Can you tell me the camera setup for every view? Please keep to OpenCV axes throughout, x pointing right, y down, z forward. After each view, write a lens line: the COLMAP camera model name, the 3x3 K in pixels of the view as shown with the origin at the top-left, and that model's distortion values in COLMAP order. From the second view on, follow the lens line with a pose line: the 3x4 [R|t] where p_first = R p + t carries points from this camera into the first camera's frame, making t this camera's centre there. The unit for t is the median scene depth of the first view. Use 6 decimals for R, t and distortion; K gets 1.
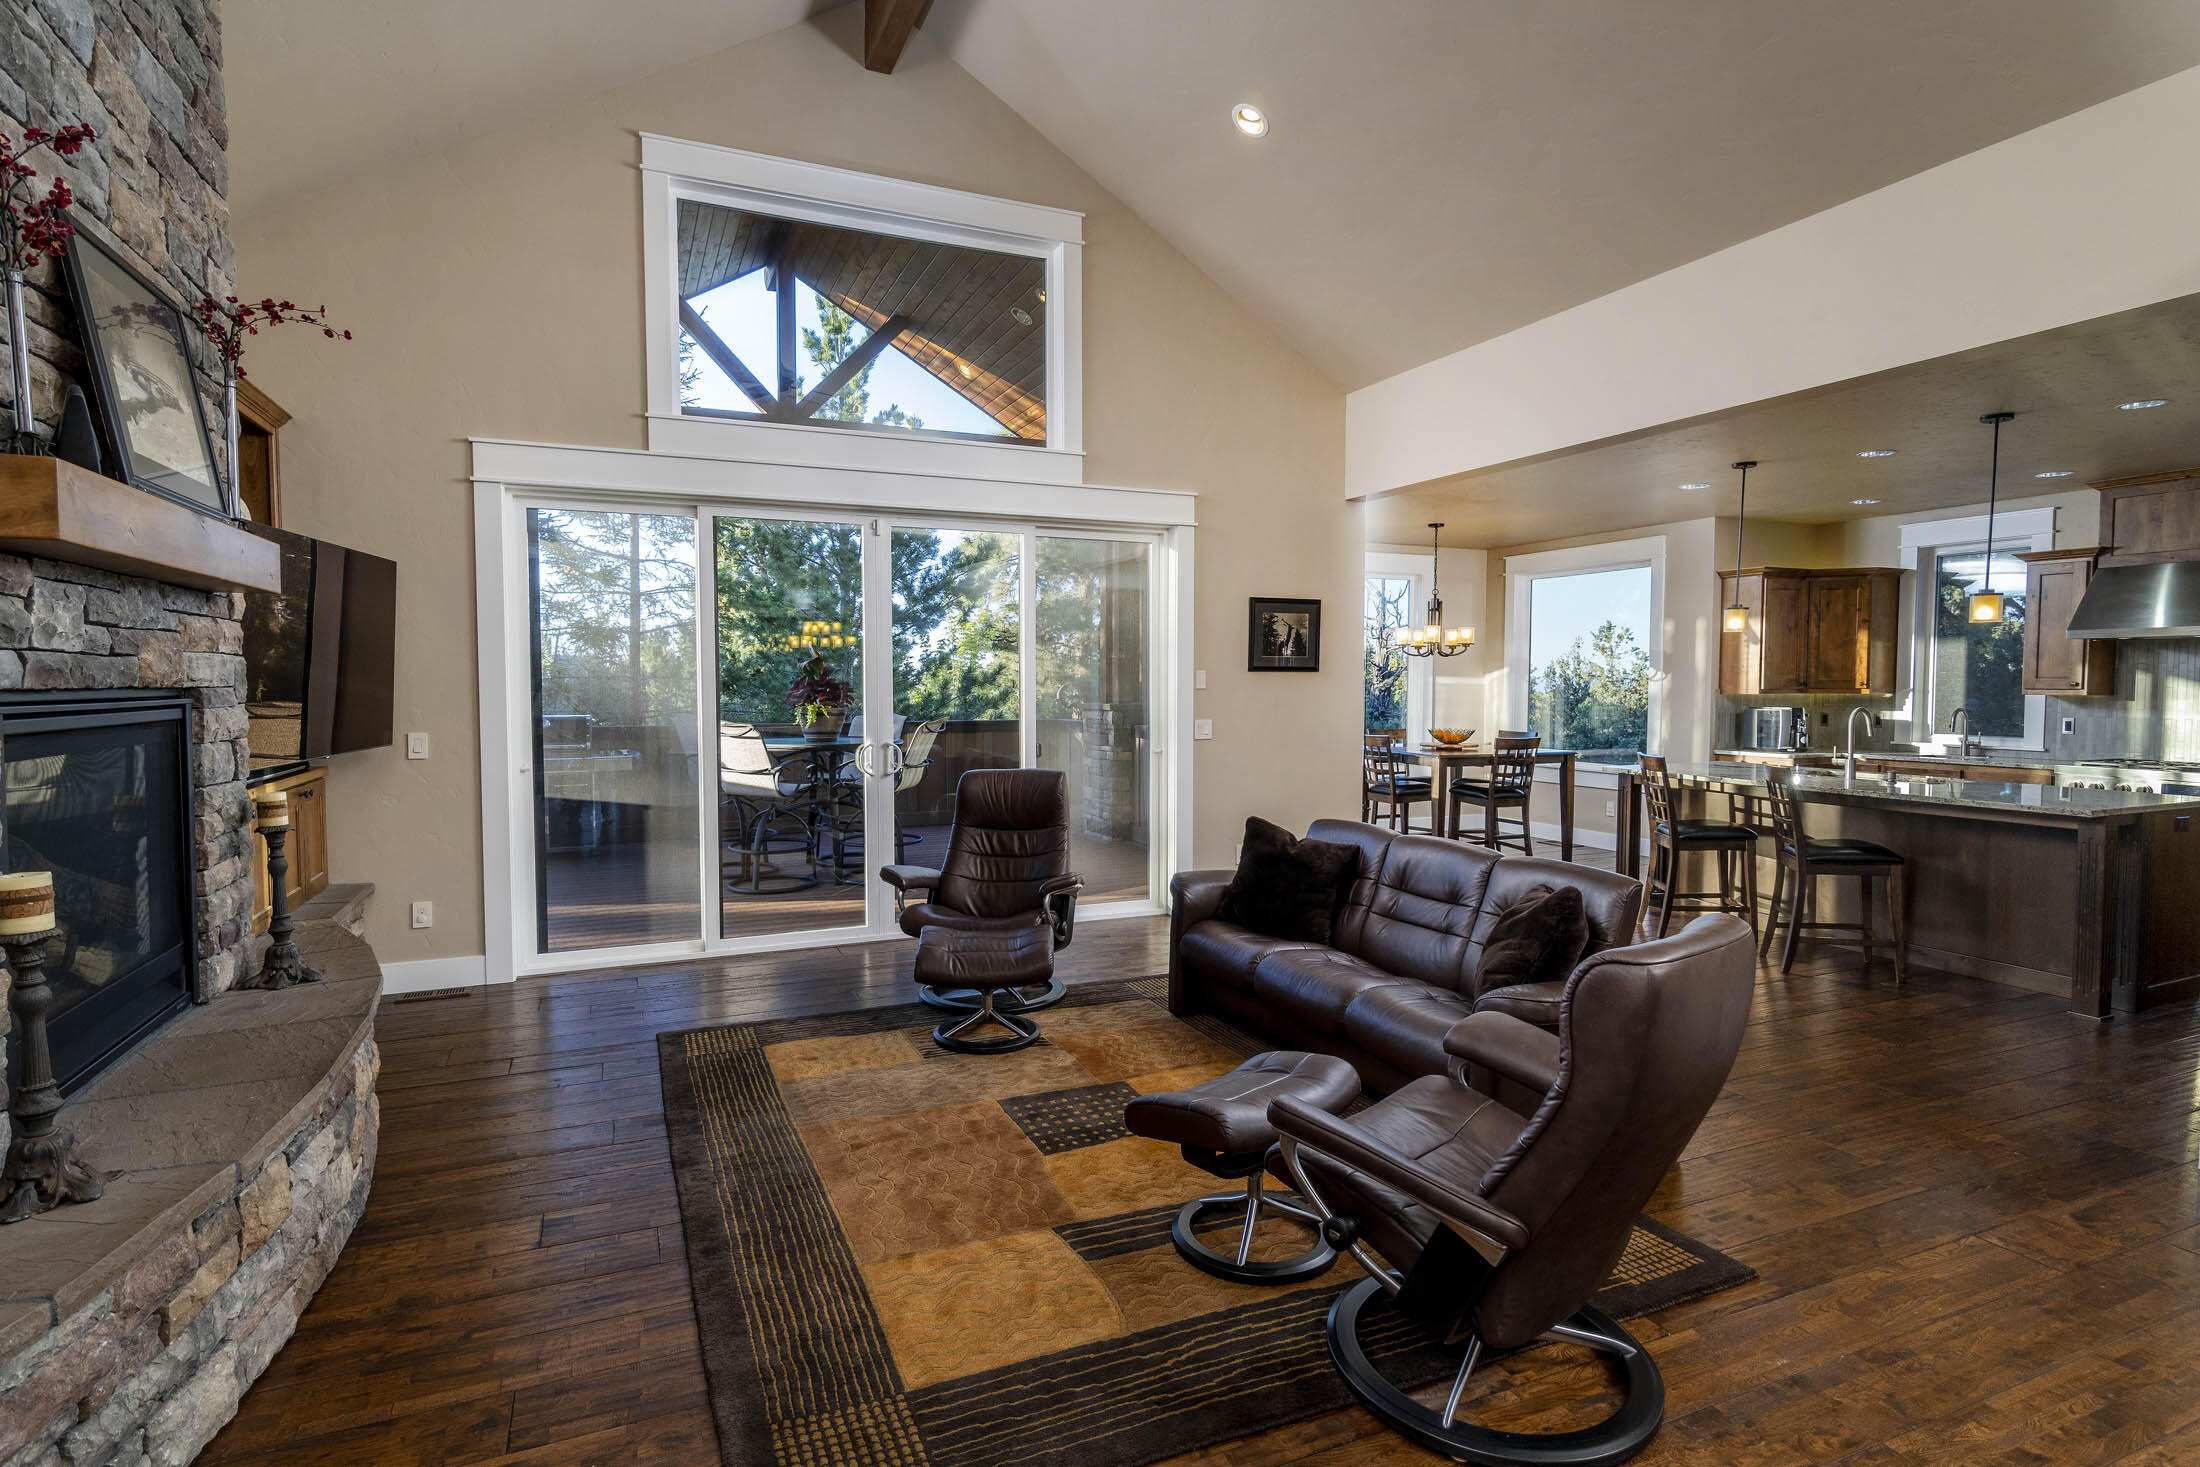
lens RADIAL K [[1096.8, 0, 1100.0], [0, 1096.8, 733.5], [0, 0, 1]] dist [-0.000207, 0.000101]
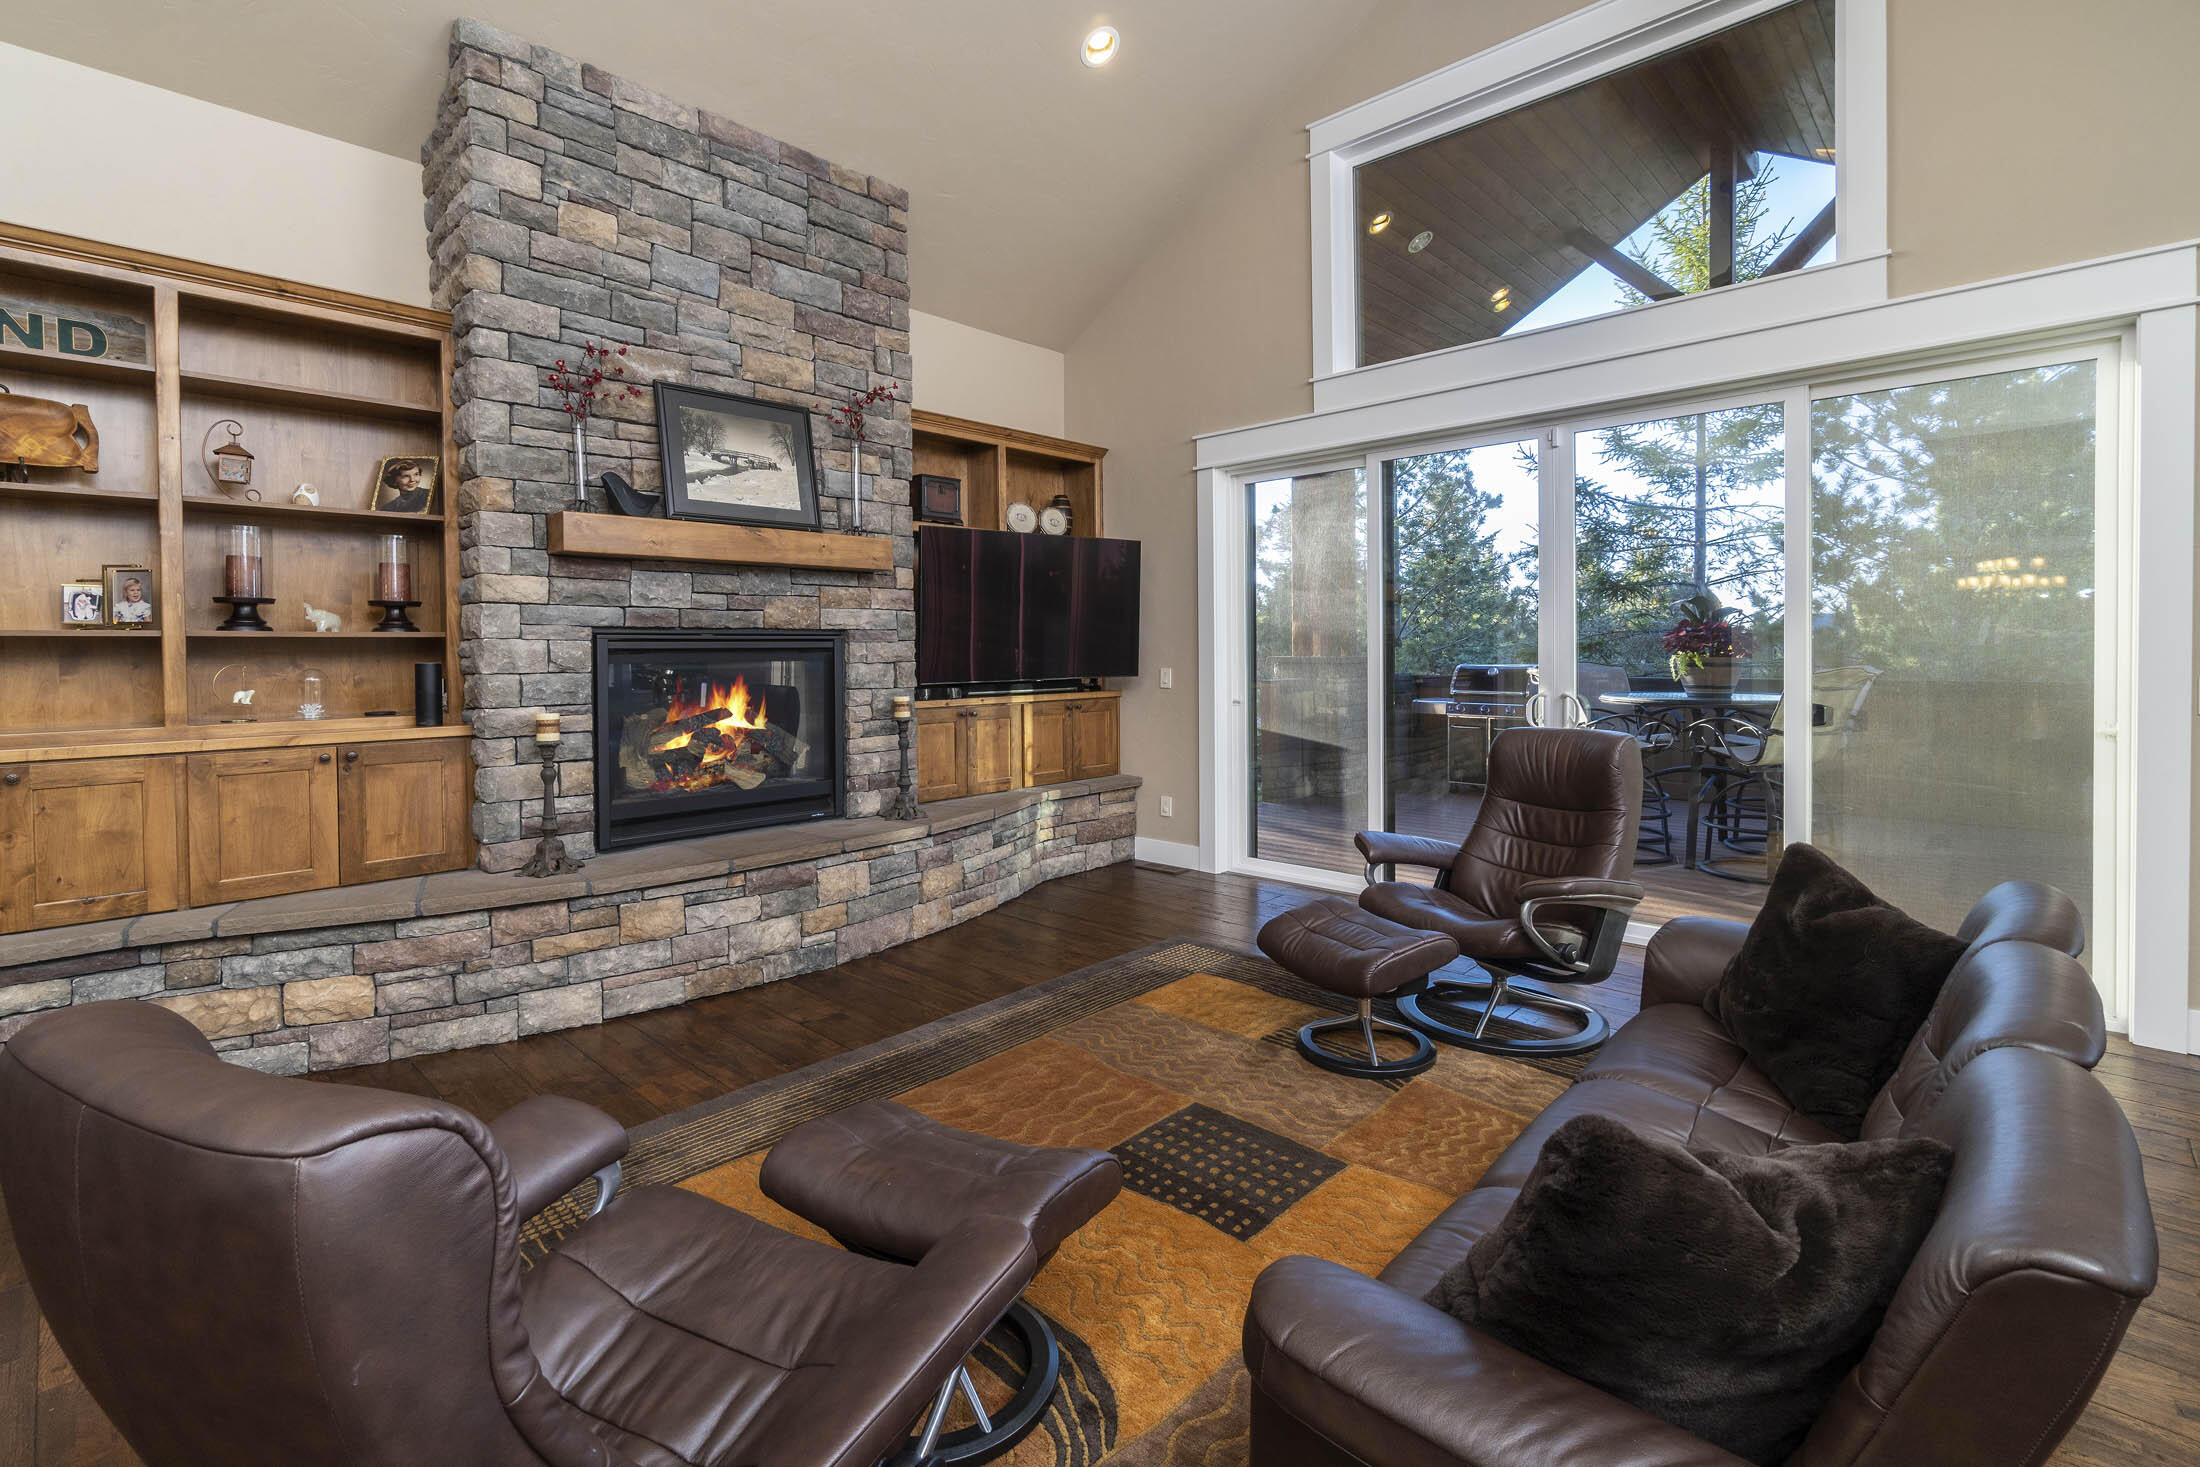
lens RADIAL K [[970.7, 0, 1100.2], [0, 970.7, 662.2], [0, 0, 1]] dist [-0.000941, -0.000261]
pose [[0.385875, 0.007844, -0.922518, 0.421359], [-0.035174, 0.999362, -0.006215, 0.002314], [0.921880, 0.034847, 0.385904, 0.472466]]
